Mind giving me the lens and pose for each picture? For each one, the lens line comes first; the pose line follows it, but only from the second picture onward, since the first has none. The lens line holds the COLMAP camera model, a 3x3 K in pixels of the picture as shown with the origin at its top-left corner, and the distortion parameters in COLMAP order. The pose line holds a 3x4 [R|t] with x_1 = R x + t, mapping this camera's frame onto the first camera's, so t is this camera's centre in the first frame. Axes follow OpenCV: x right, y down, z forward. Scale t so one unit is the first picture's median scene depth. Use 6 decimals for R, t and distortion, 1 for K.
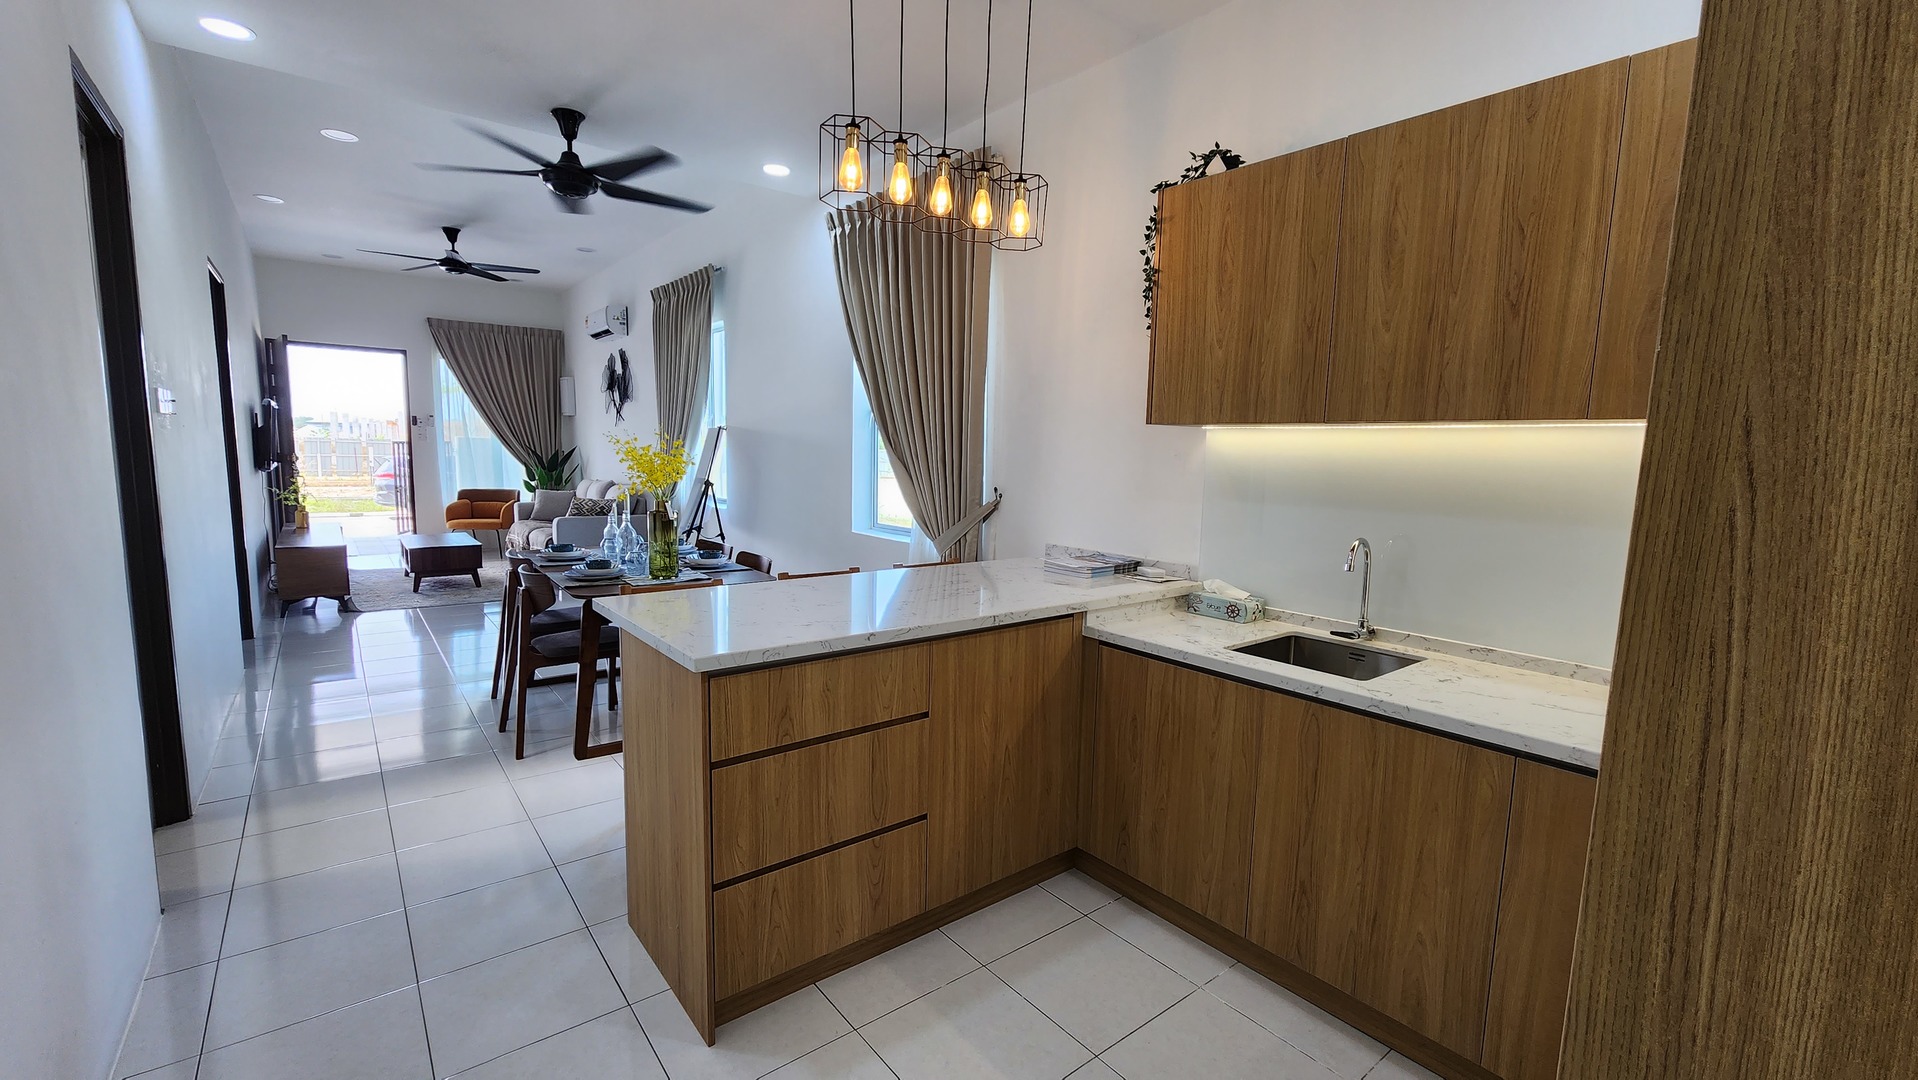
lens RADIAL K [[784.5, 0, 957.8], [0, 784.5, 550.3], [0, 0, 1]] dist [-0.002215, -0.000541]
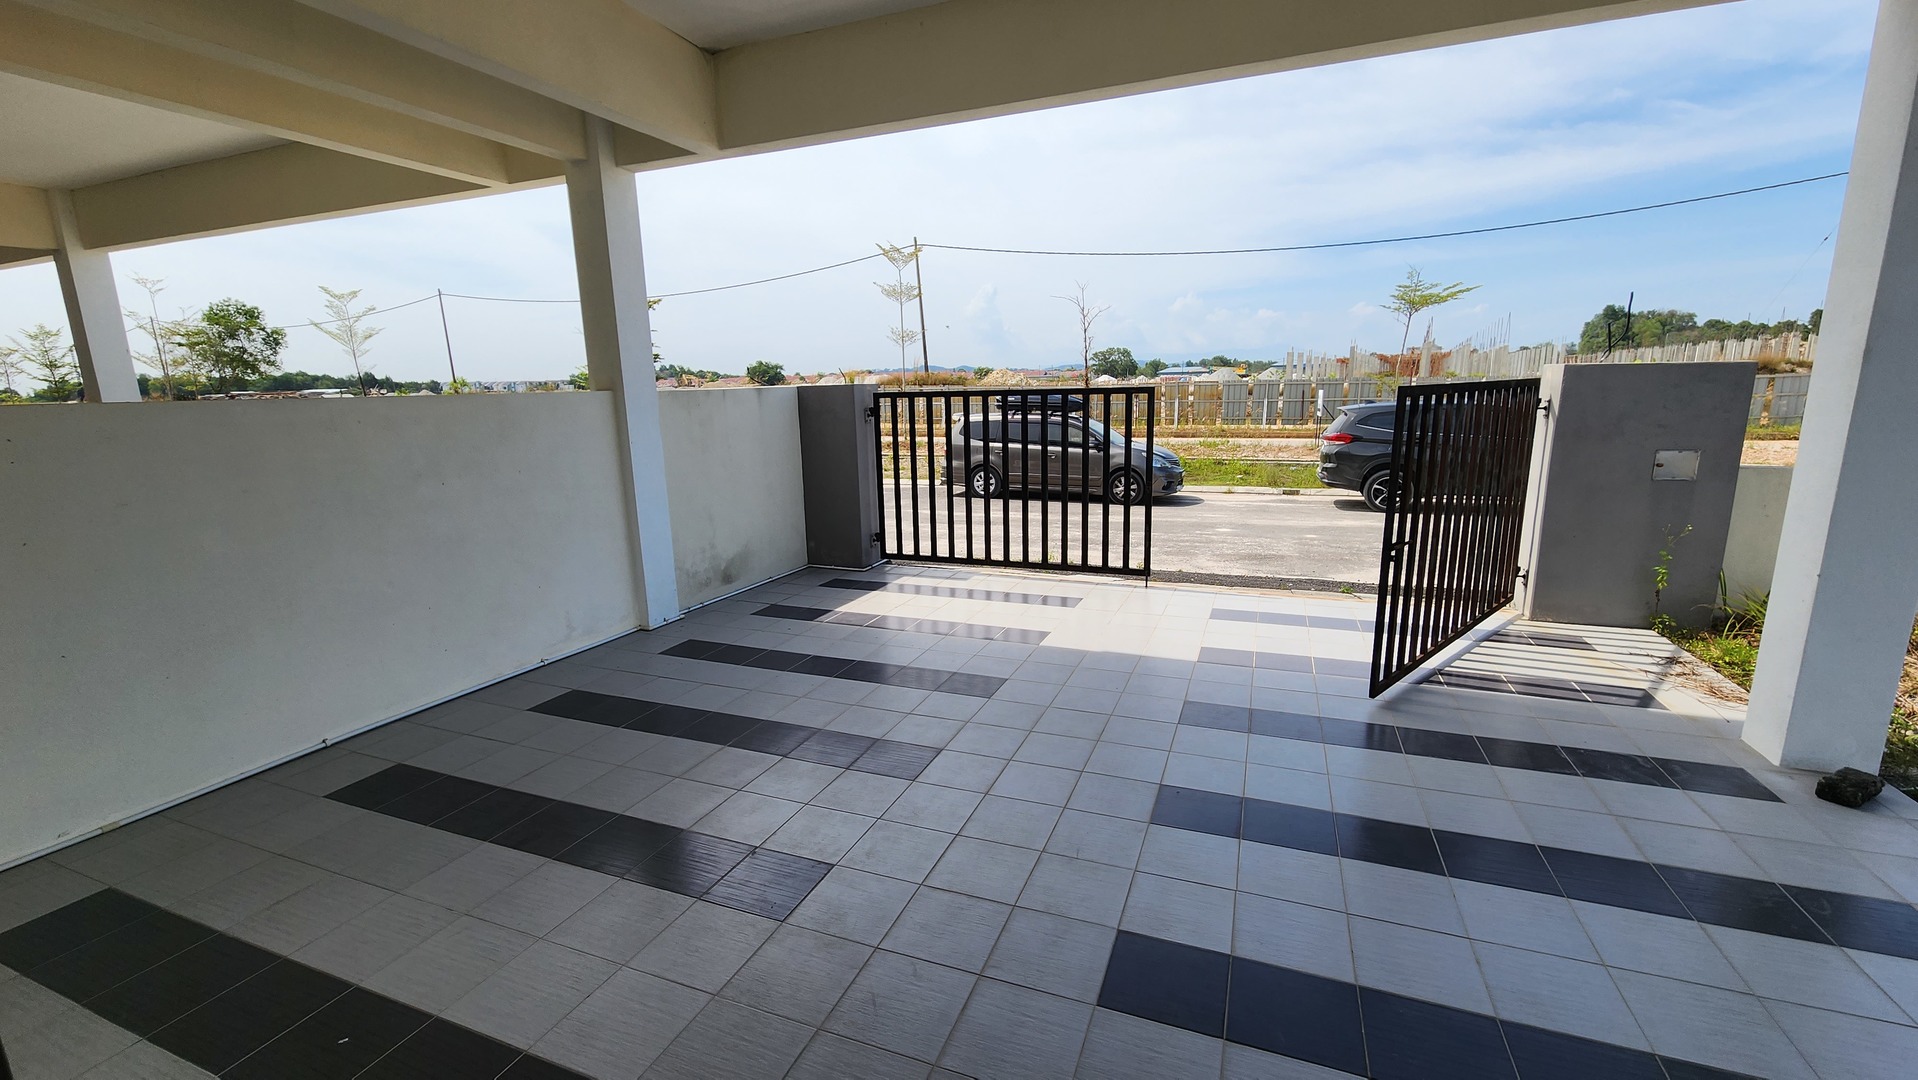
lens RADIAL K [[784.5, 0, 957.8], [0, 784.5, 550.3], [0, 0, 1]] dist [-0.002215, -0.000541]
pose [[0.485384, 0.142044, -0.862685, -0.207592], [-0.074524, 0.989845, 0.121051, -0.035949], [0.871119, 0.005534, 0.491040, 0.276151]]
